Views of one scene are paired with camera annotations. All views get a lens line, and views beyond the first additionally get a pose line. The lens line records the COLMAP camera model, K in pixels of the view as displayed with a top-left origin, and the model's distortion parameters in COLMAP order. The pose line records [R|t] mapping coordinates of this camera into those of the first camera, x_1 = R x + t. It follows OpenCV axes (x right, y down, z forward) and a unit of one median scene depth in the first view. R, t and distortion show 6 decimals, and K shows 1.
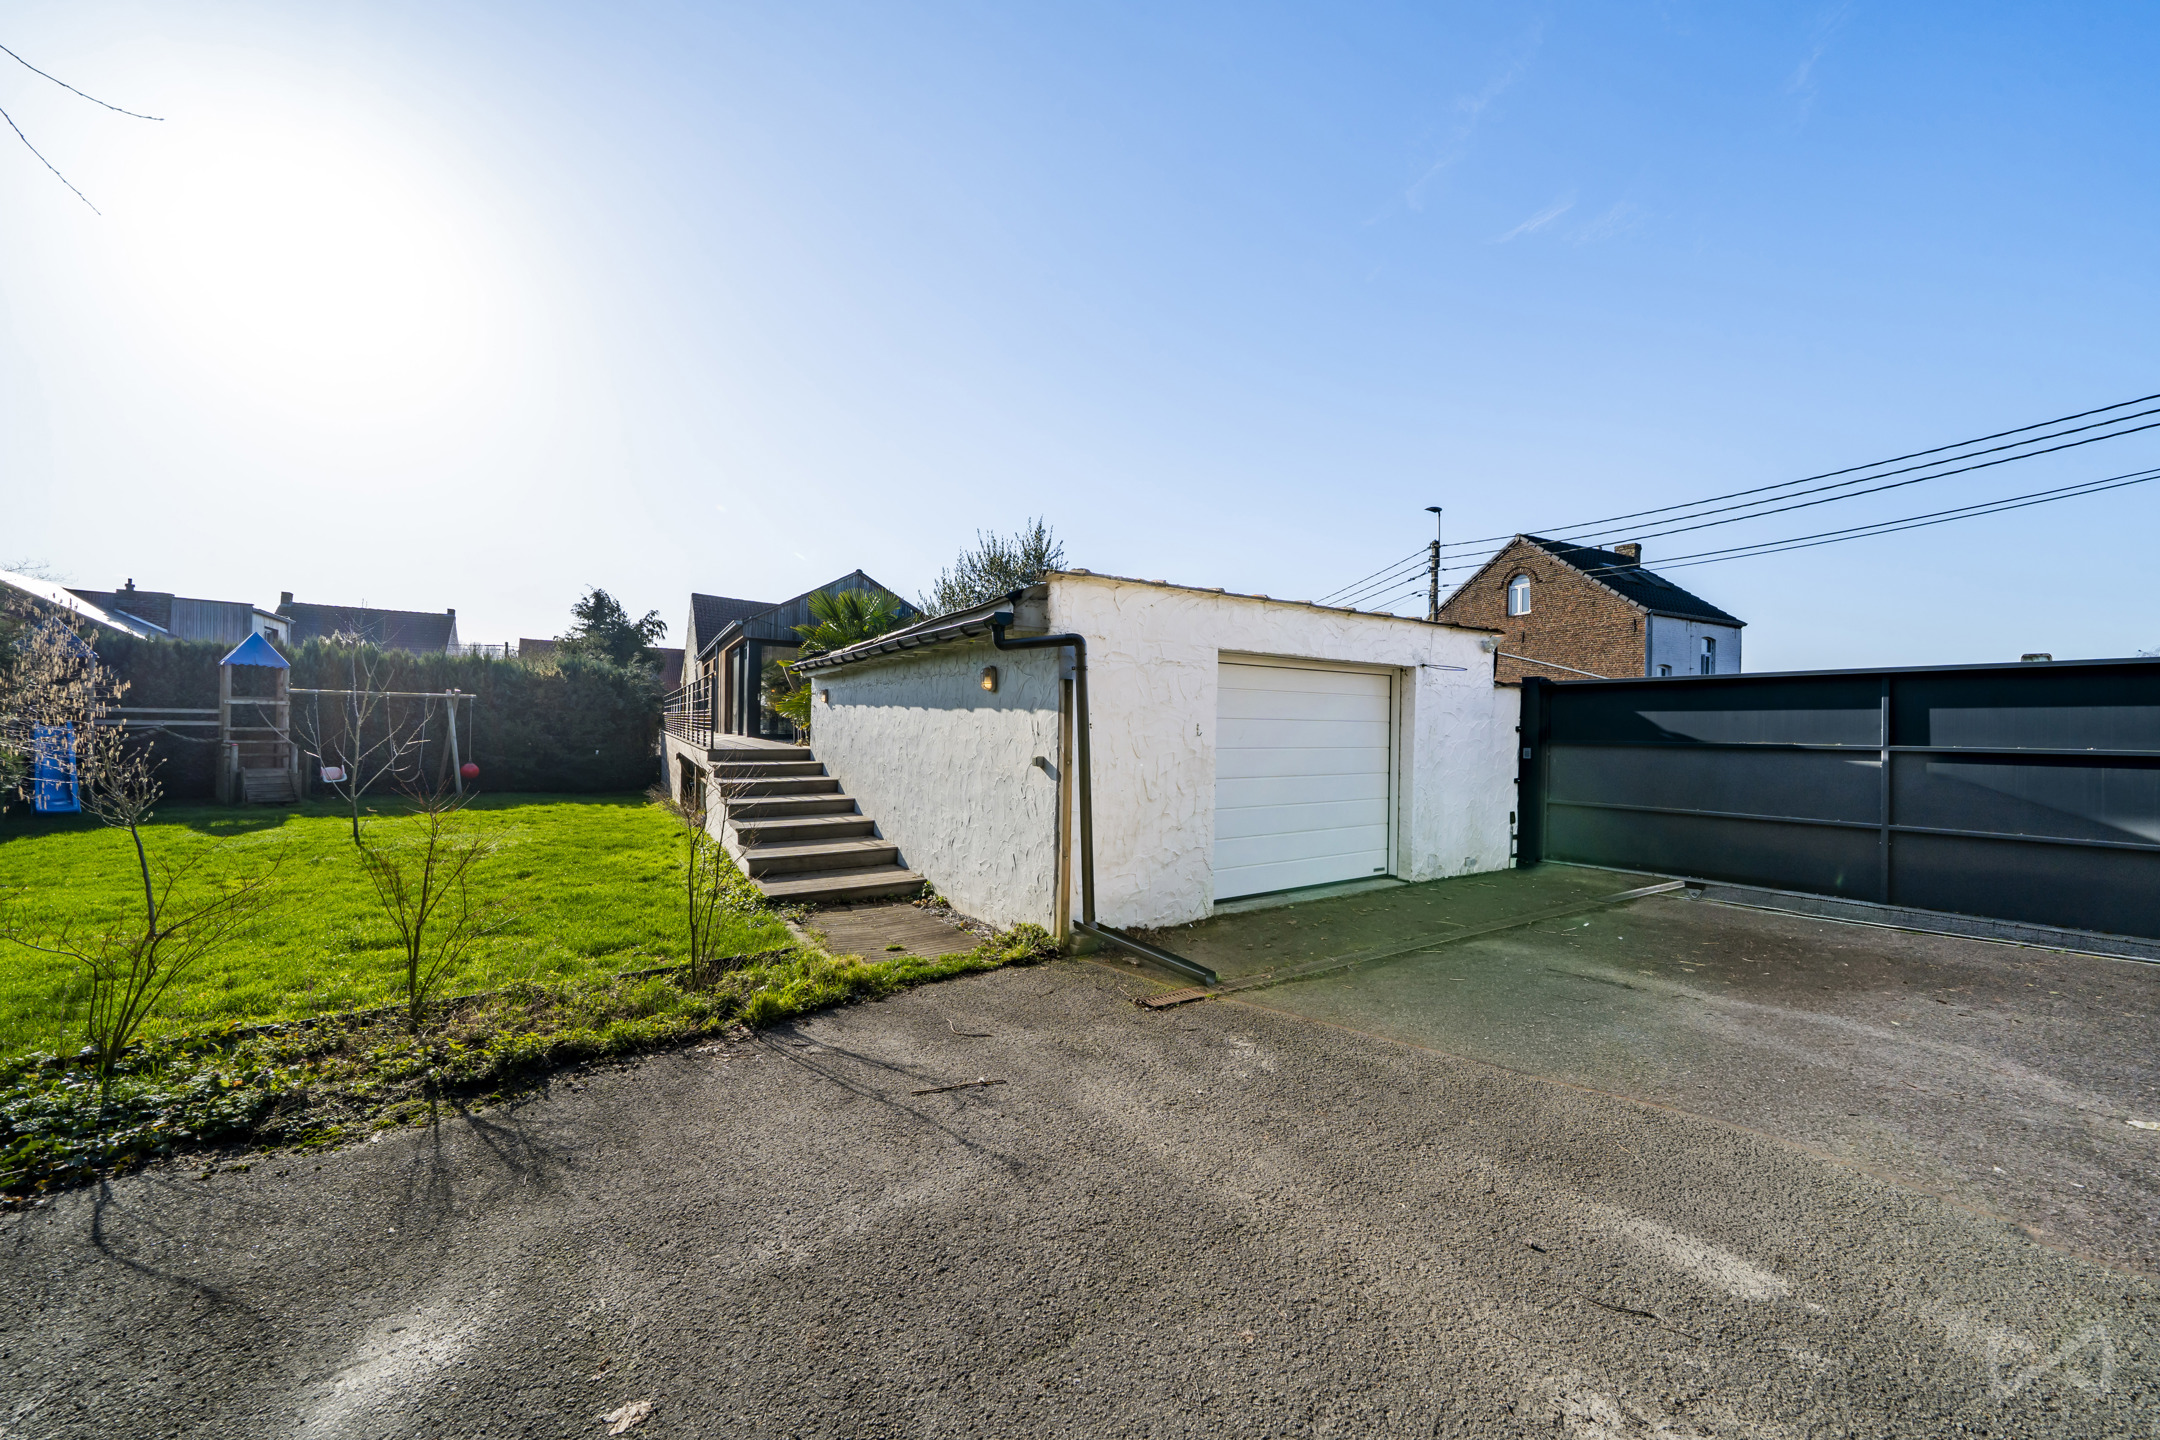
lens RADIAL K [[740.3, 0, 1078.8], [0, 740.3, 724.1], [0, 0, 1]] dist [-0.002784, -0.000026]
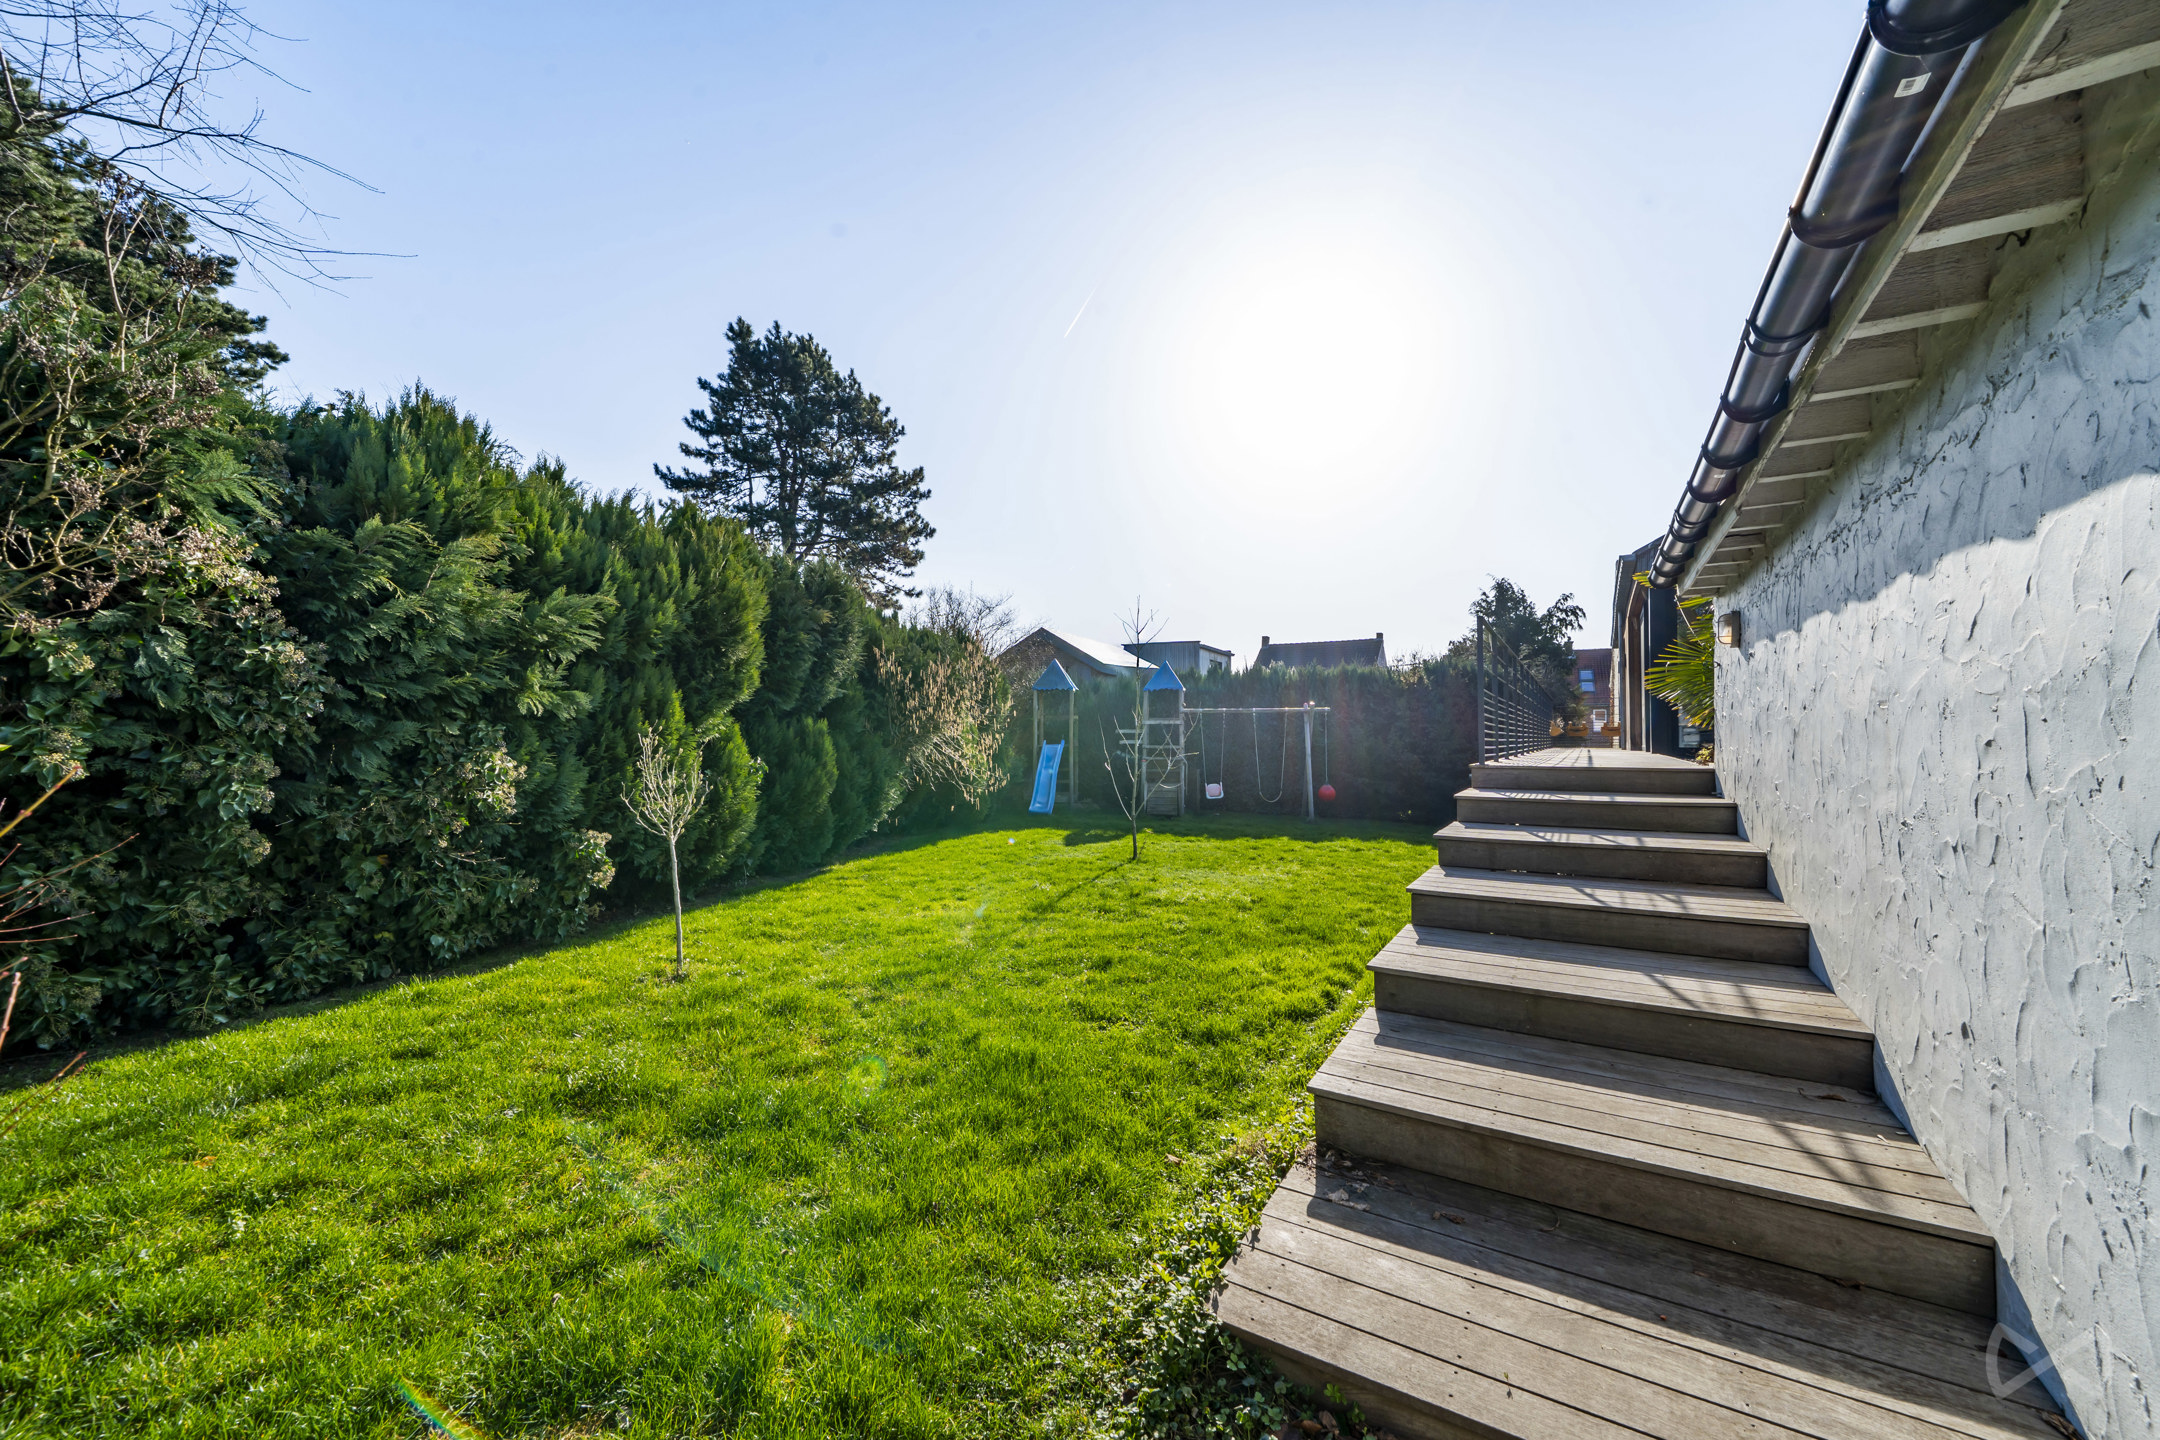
lens RADIAL K [[828.8, 0, 1076.3], [0, 828.8, 721.4], [0, 0, 1]] dist [0.000500, 0.000019]
pose [[0.441177, -0.038127, -0.896610, -0.073843], [0.005478, 0.999193, -0.039794, 0.016637], [0.897404, 0.012645, 0.441029, 0.339297]]
